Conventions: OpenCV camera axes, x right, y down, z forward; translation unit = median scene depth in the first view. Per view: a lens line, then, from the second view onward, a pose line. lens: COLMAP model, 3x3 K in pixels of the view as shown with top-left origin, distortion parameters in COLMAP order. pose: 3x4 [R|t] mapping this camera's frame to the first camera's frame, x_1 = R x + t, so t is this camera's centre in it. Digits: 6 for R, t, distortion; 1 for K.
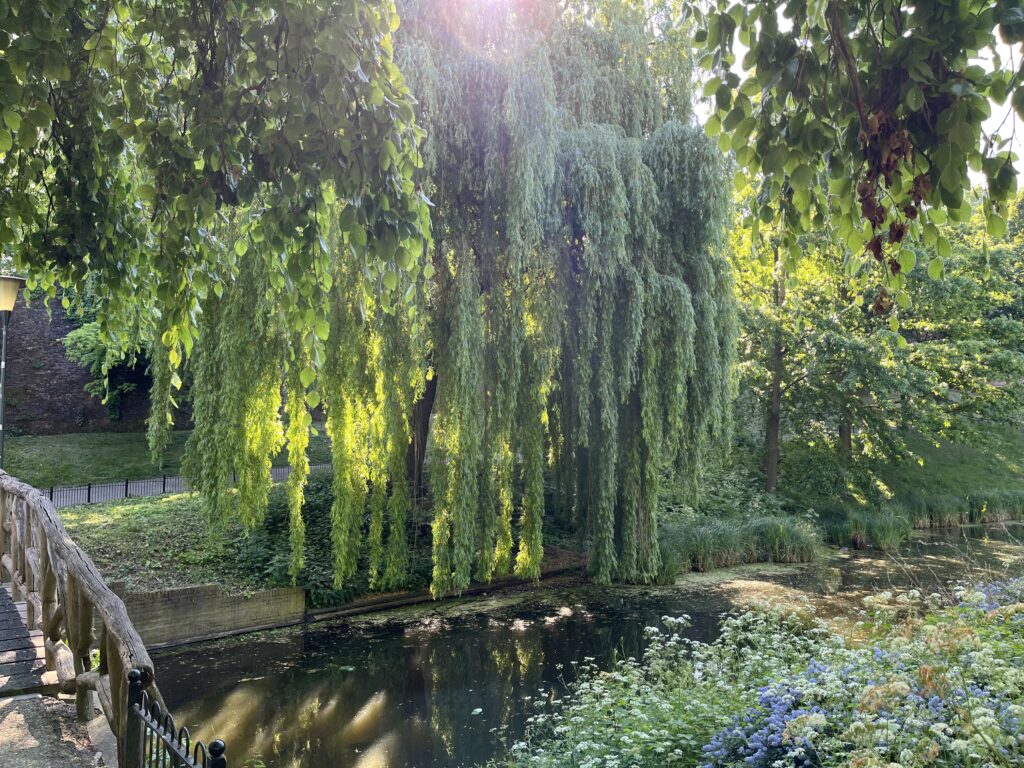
lens RADIAL K [[783.7, 0, 512.0], [0, 783.7, 384.0], [0, 0, 1]] dist [0.052185, -0.063879]
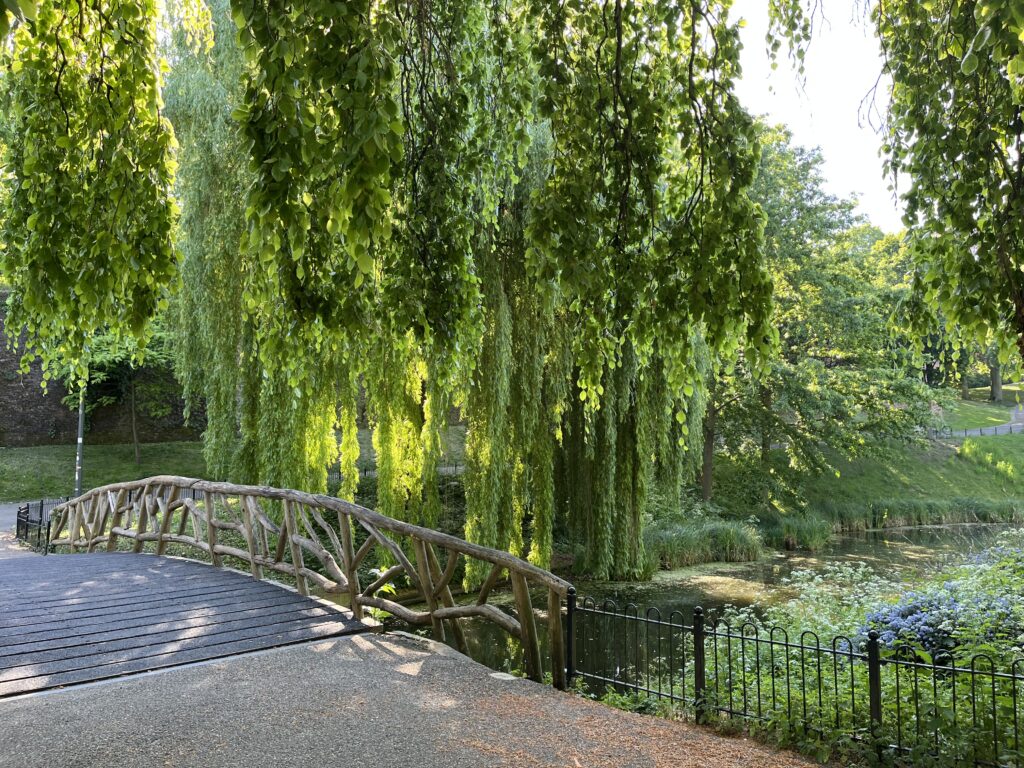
lens RADIAL K [[783.7, 0, 512.0], [0, 783.7, 384.0], [0, 0, 1]] dist [0.052185, -0.063879]
pose [[0.992321, 0.014120, 0.122885, -0.128158], [-0.011953, 0.999760, -0.018358, -0.006815], [-0.123114, 0.016749, 0.992251, -0.106203]]
